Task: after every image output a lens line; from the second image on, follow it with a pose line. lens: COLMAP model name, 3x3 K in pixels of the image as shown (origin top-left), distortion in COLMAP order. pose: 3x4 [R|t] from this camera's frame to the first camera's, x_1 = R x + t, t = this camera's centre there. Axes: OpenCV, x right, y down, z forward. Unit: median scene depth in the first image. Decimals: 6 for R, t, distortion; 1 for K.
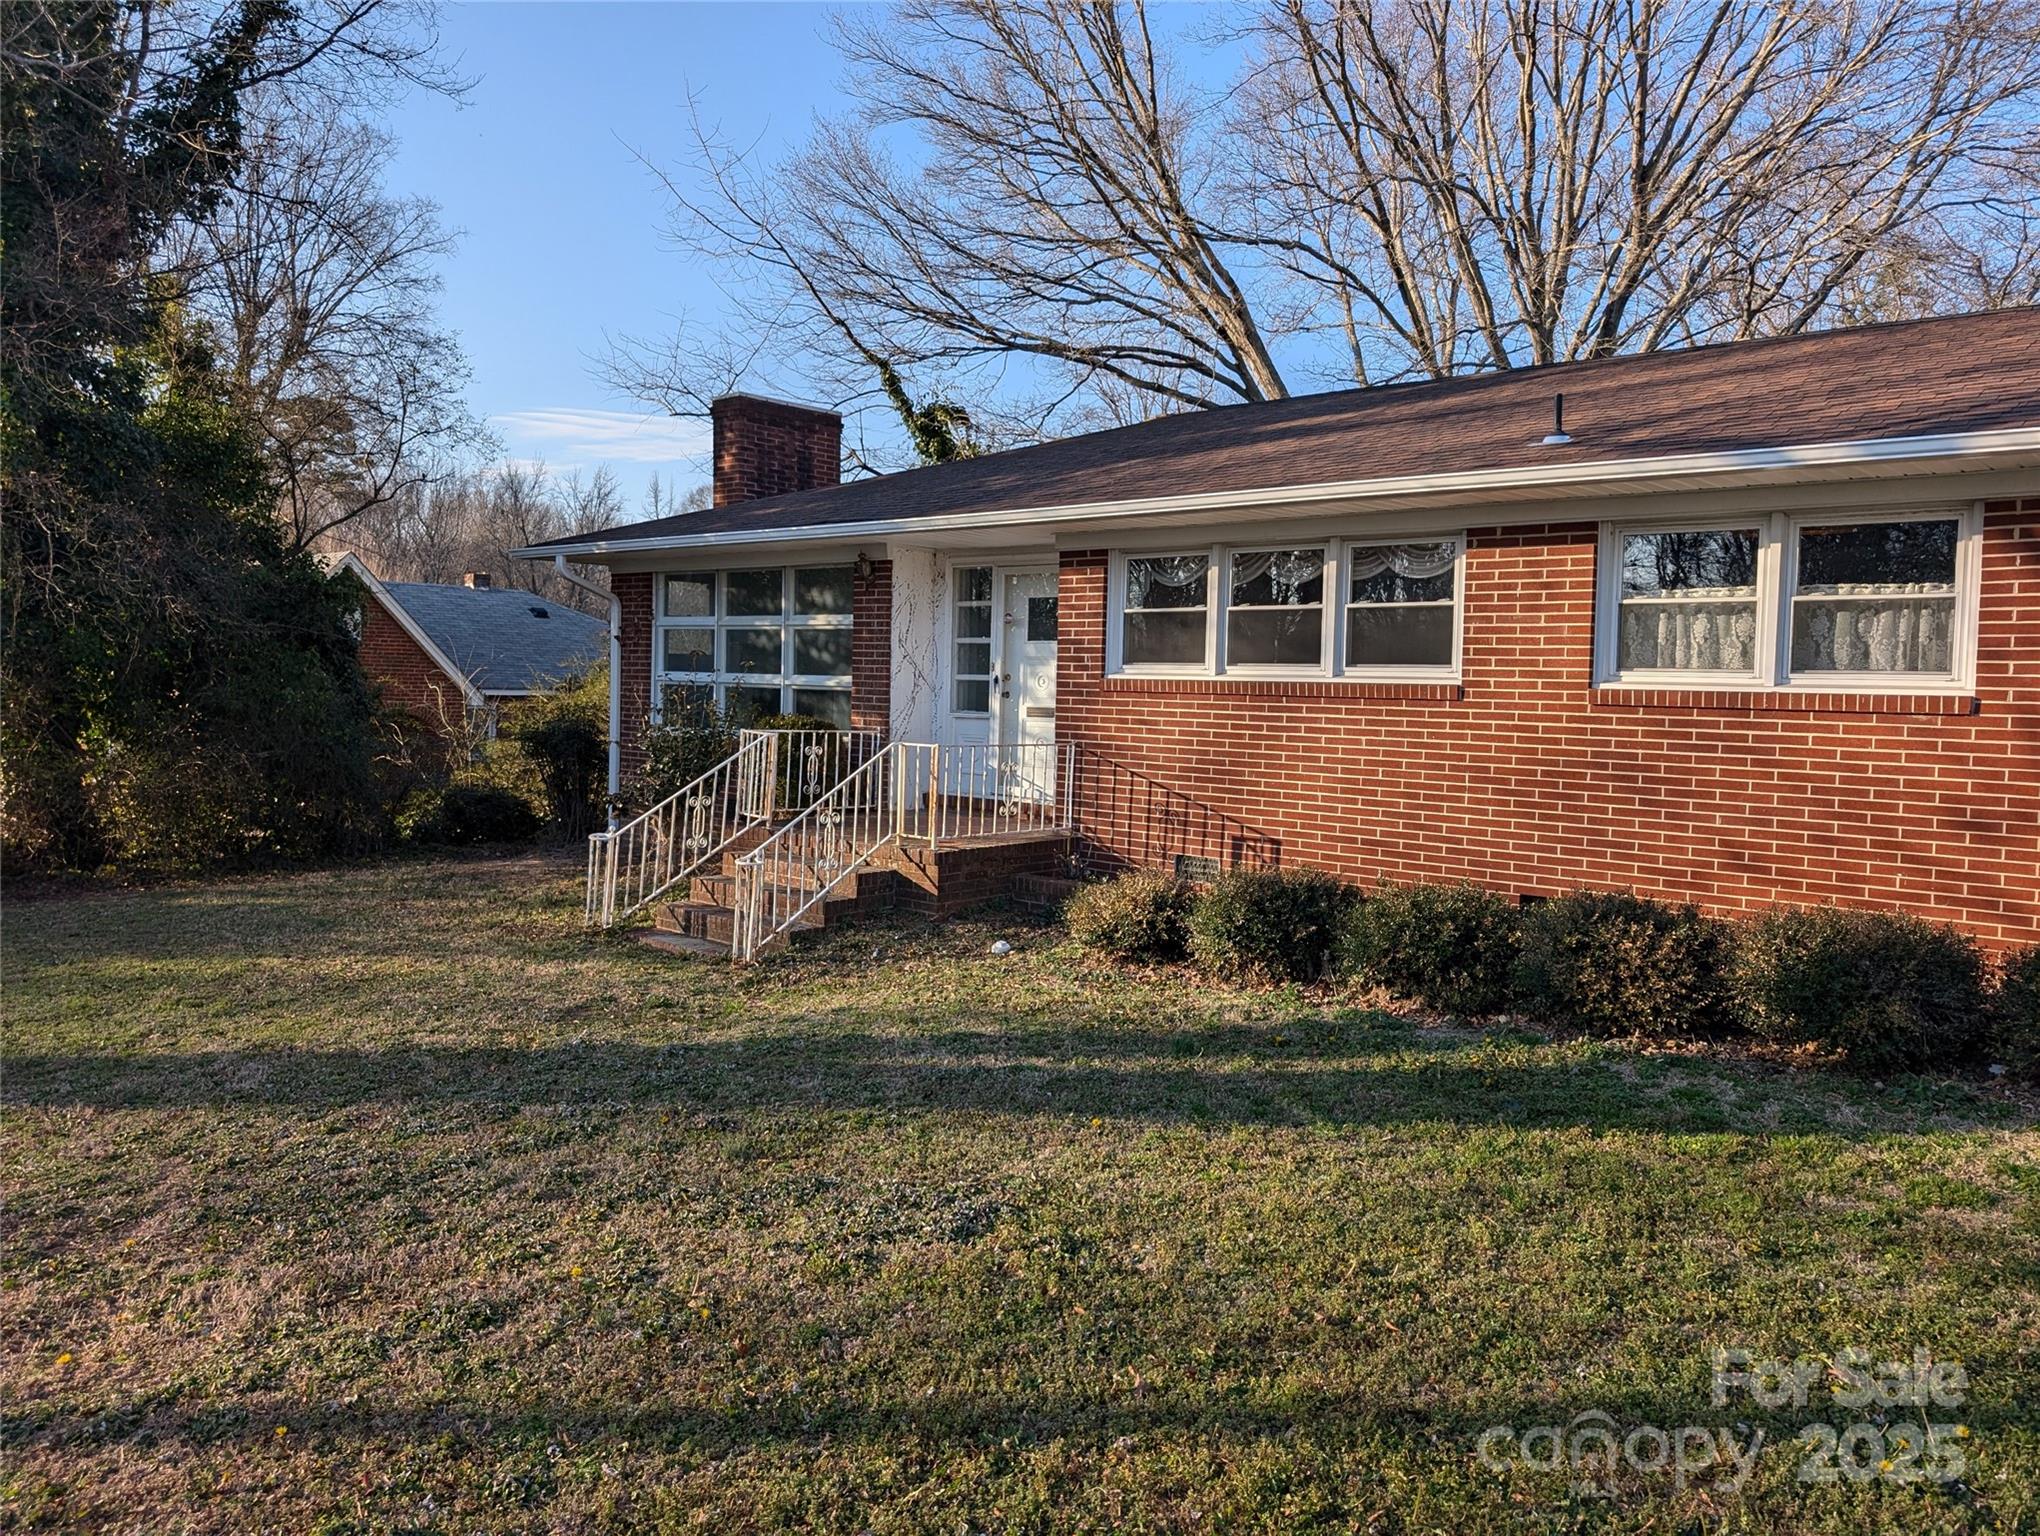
lens RADIAL K [[1474.3, 0, 1014.0], [0, 1474.3, 754.8], [0, 0, 1]] dist [0.008235, -0.014563]
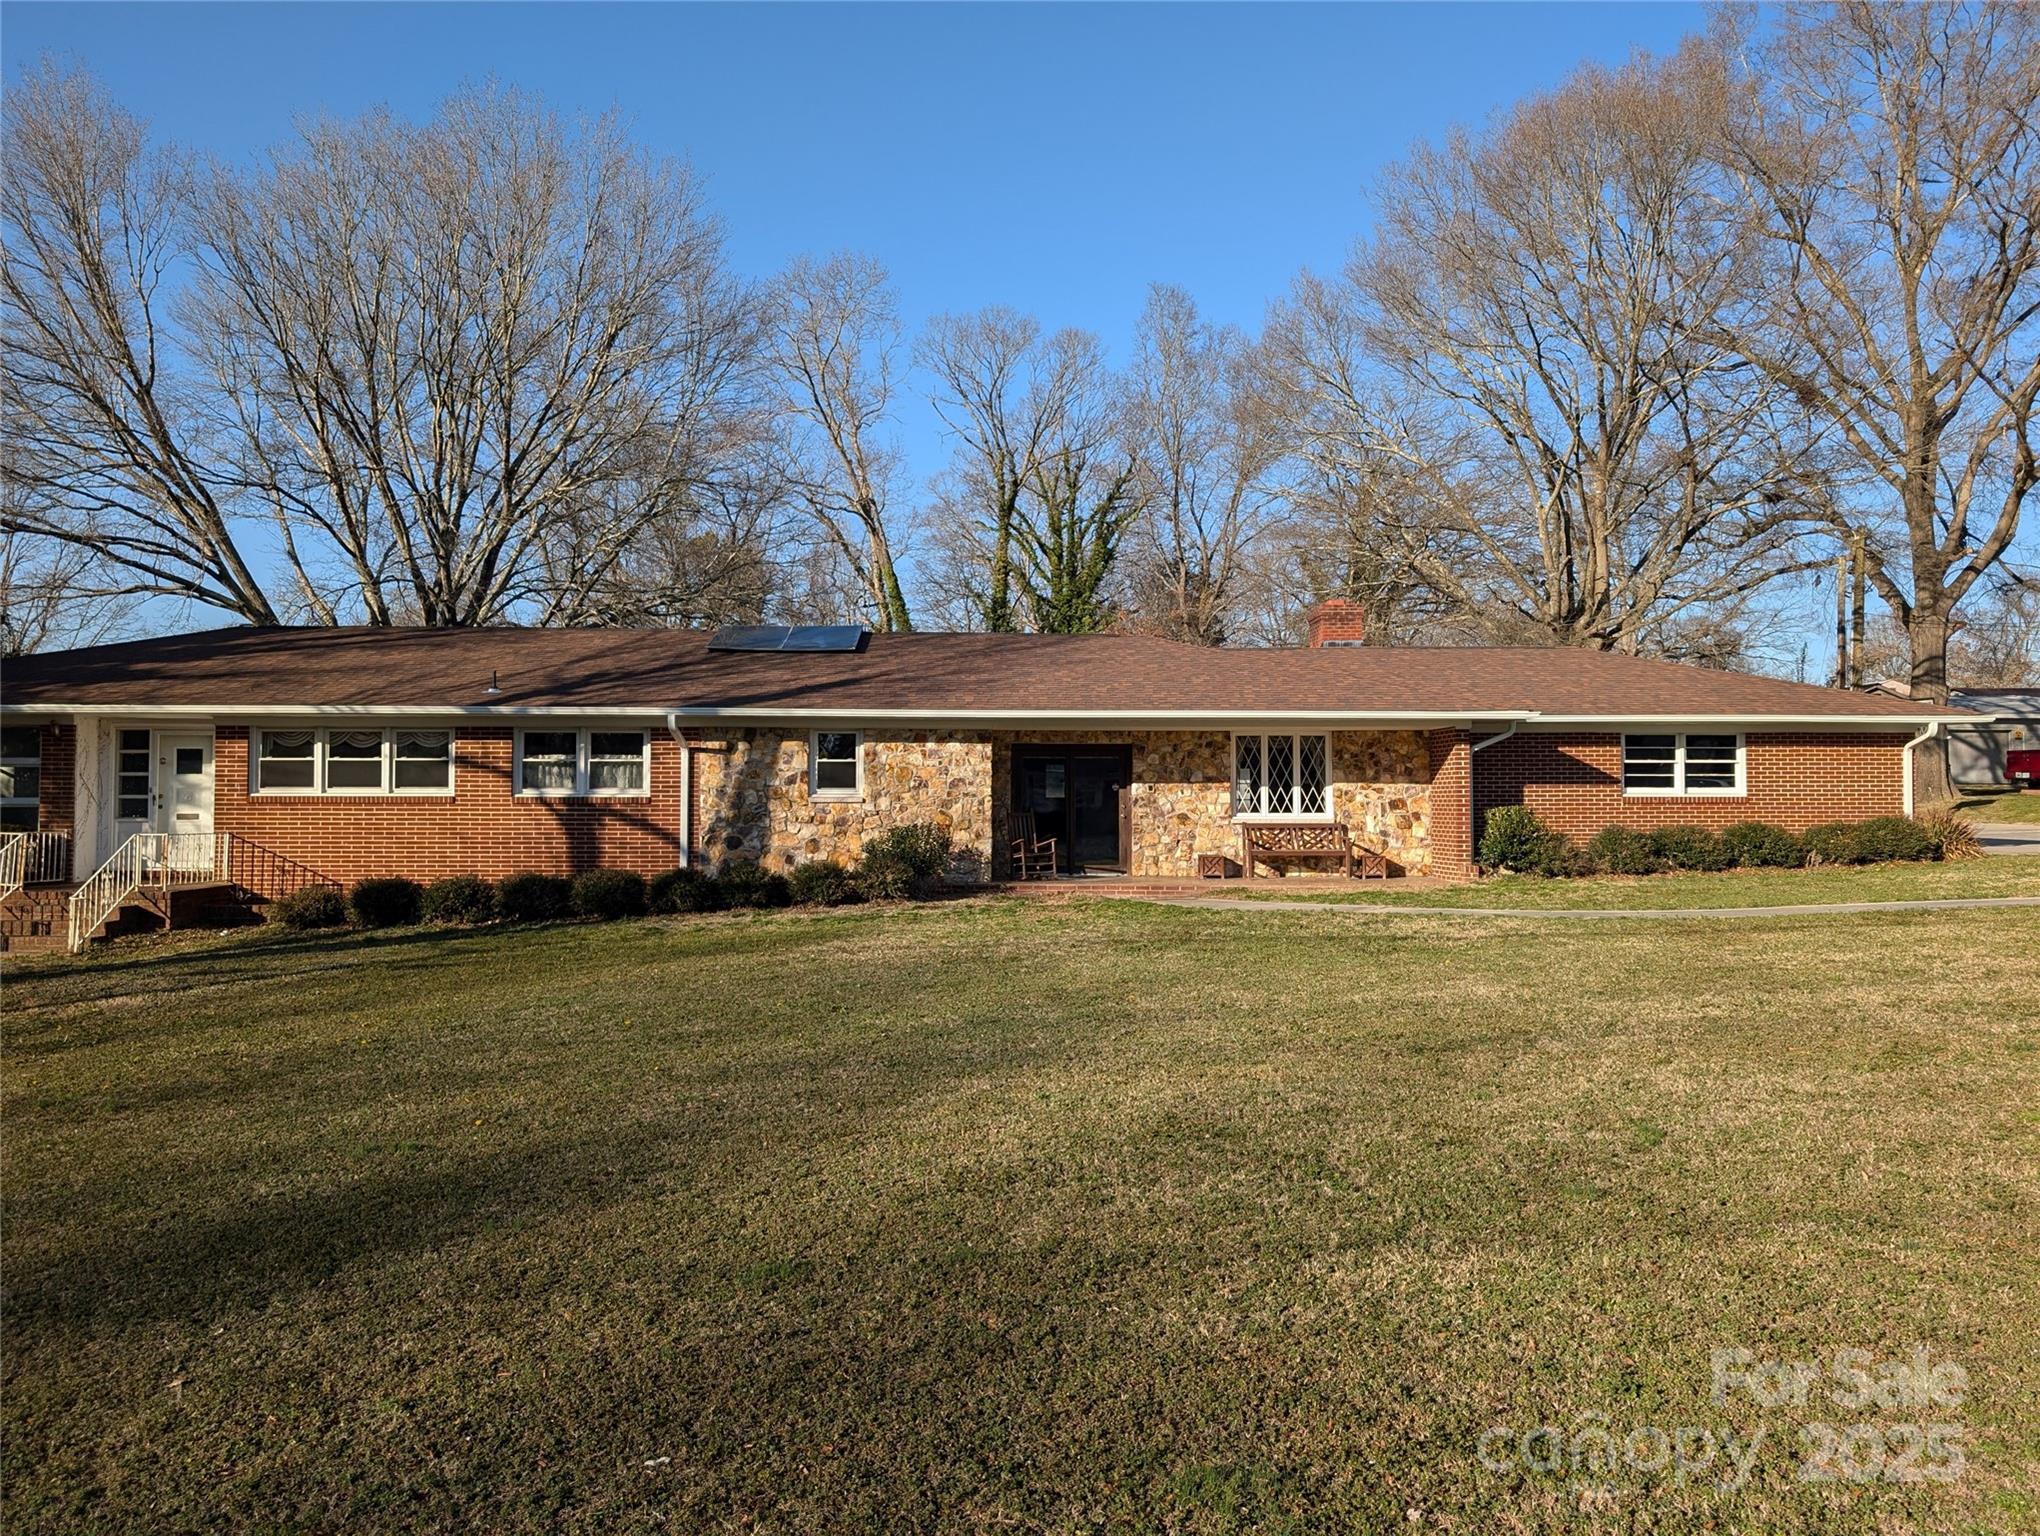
lens RADIAL K [[1474.3, 0, 1014.0], [0, 1474.3, 754.8], [0, 0, 1]] dist [0.008235, -0.014563]
pose [[0.738030, 0.000492, 0.674768, -0.415516], [0.048361, 0.997389, -0.053623, 0.036632], [-0.673033, 0.072208, 0.736080, -0.874257]]
